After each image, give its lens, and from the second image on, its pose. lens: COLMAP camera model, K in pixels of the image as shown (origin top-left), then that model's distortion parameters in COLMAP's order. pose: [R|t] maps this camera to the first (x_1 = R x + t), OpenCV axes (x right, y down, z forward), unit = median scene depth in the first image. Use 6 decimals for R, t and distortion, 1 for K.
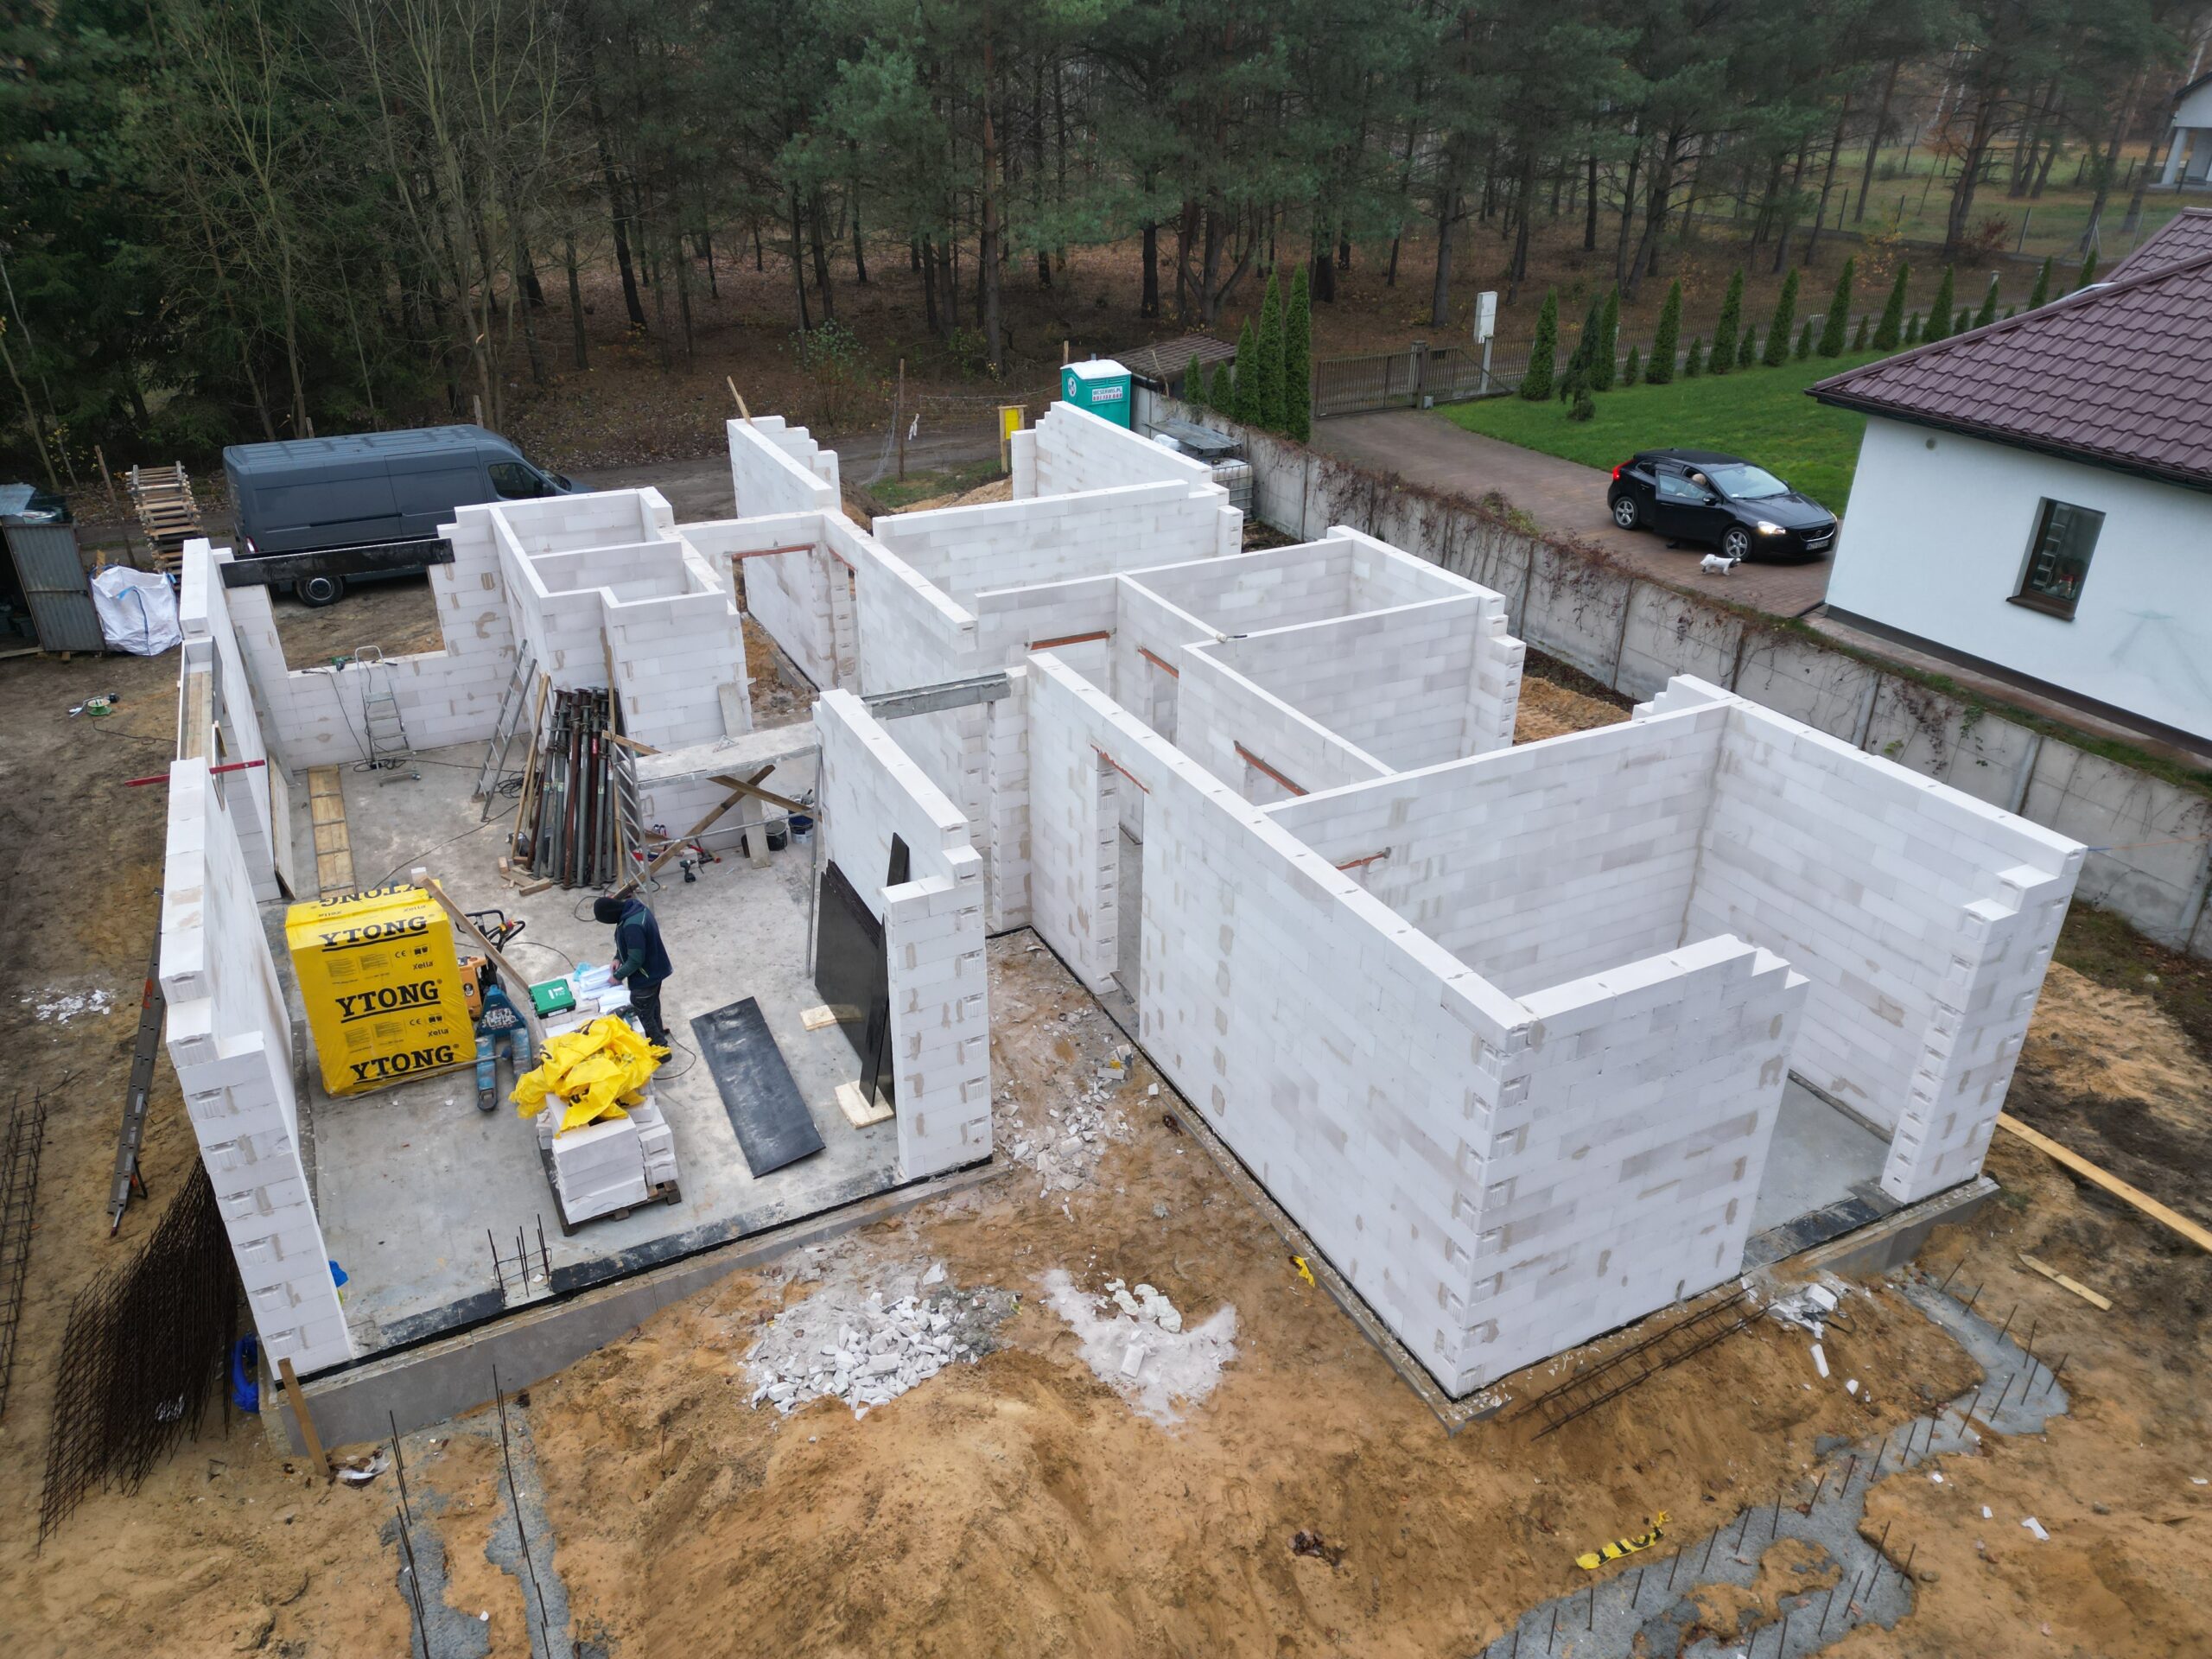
lens RADIAL K [[1536.7, 0, 1103.4], [0, 1536.7, 828.2], [0, 0, 1]] dist [0.077244, -0.073628]
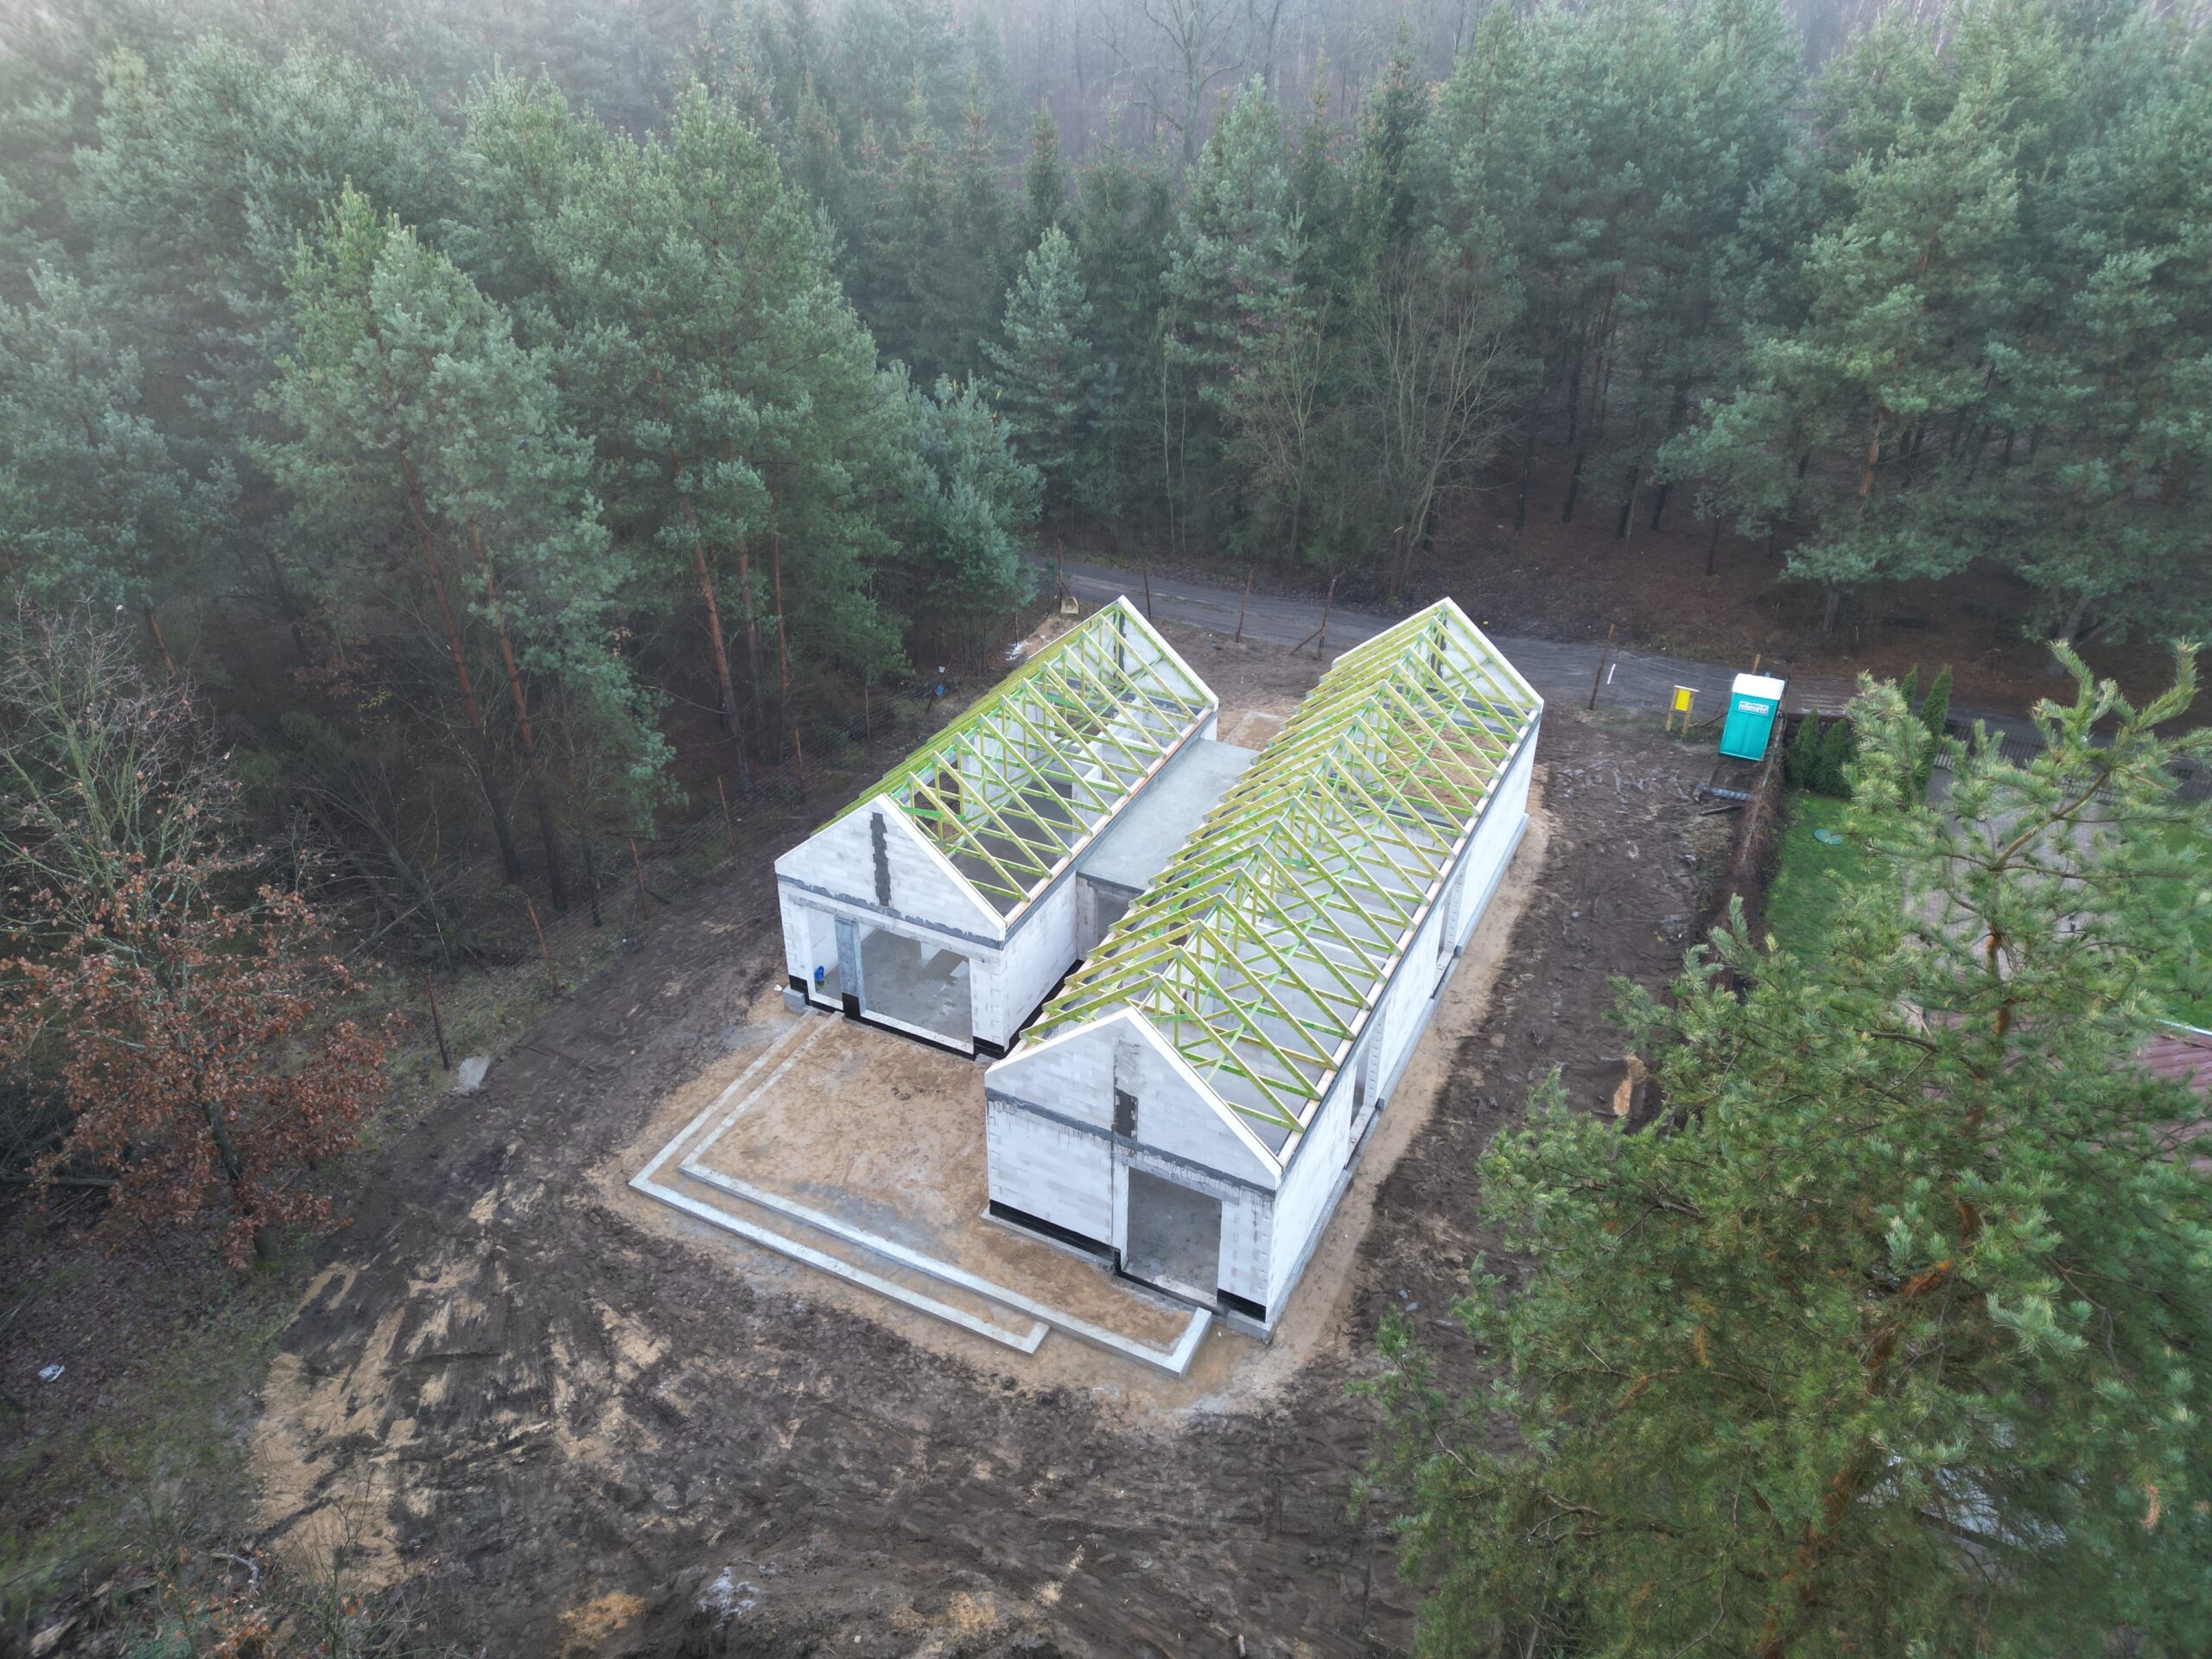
lens RADIAL K [[1536.7, 0, 1092.8], [0, 1536.7, 824.7], [0, 0, 1]] dist [0.077244, -0.073628]
pose [[0.595584, 0.423103, -0.682836, 1.003857], [-0.368405, 0.899247, 0.235866, -0.508022], [0.713833, 0.111082, 0.691450, -0.420509]]
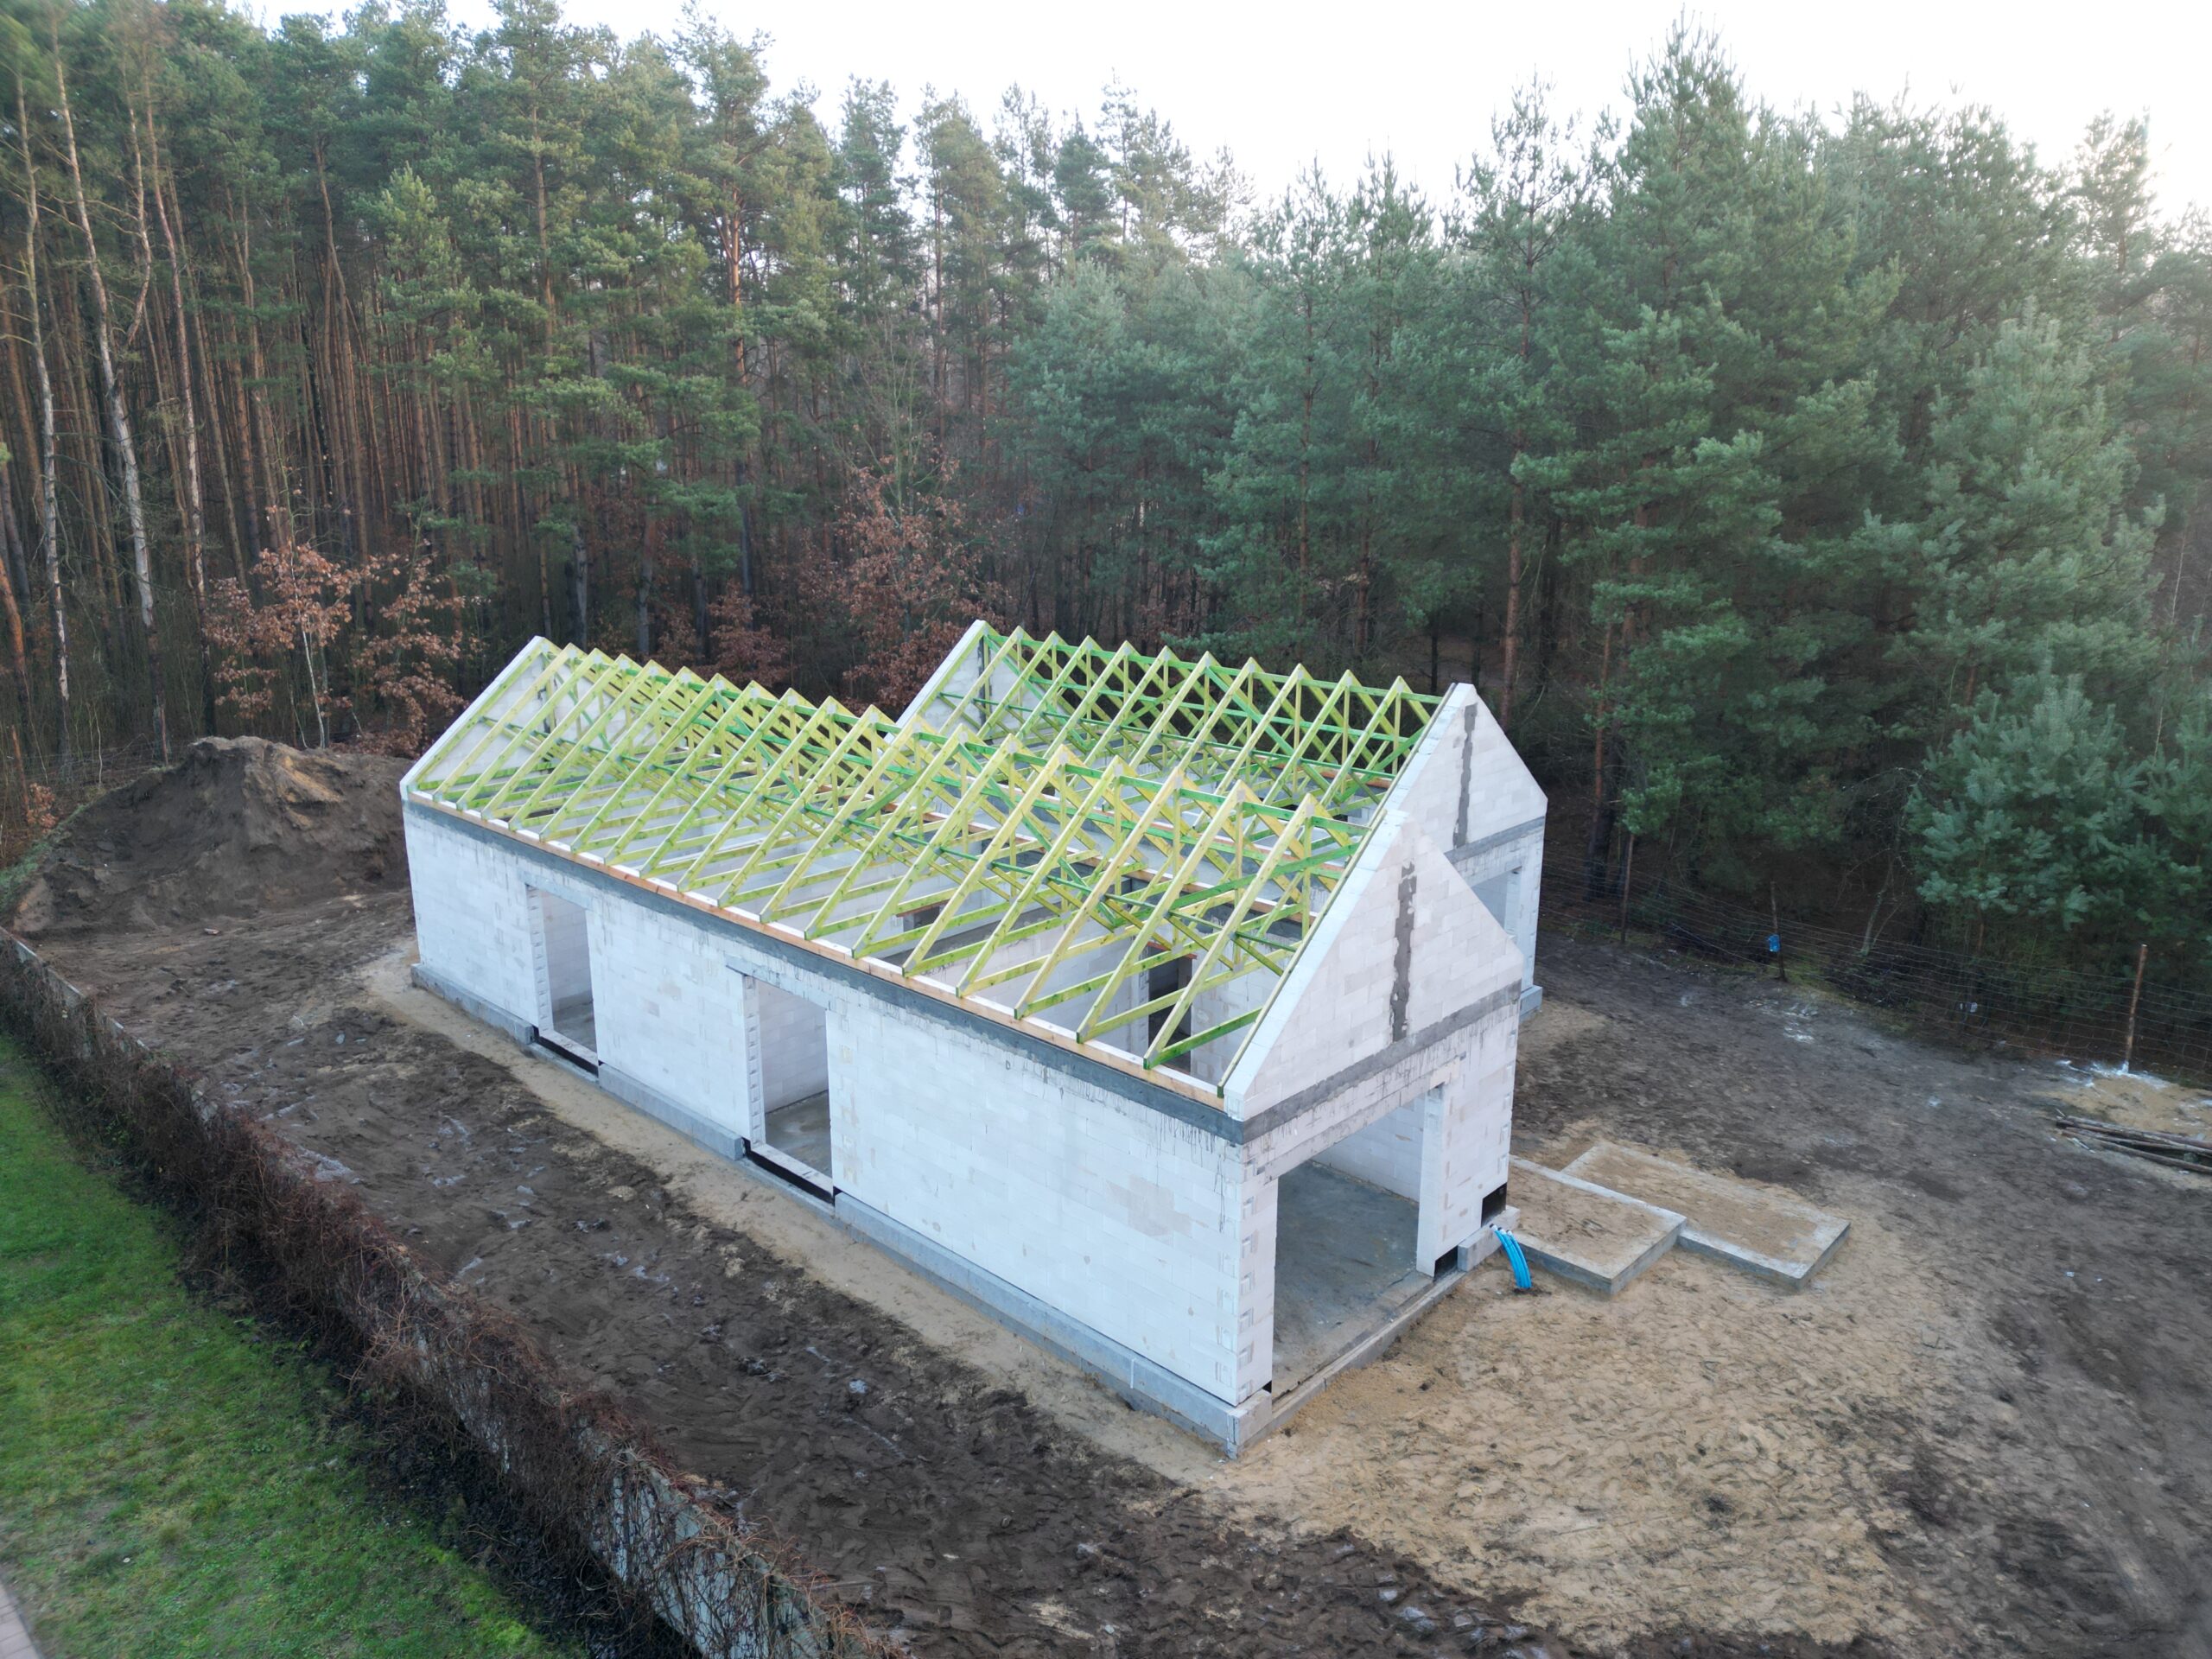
lens RADIAL K [[1536.7, 0, 1097.3], [0, 1536.7, 823.9], [0, 0, 1]] dist [0.077244, -0.073628]
pose [[-0.939674, 0.084408, -0.331492, 0.247523], [-0.160636, 0.746691, 0.645483, -0.960700], [0.302007, 0.659793, -0.688088, 1.713235]]
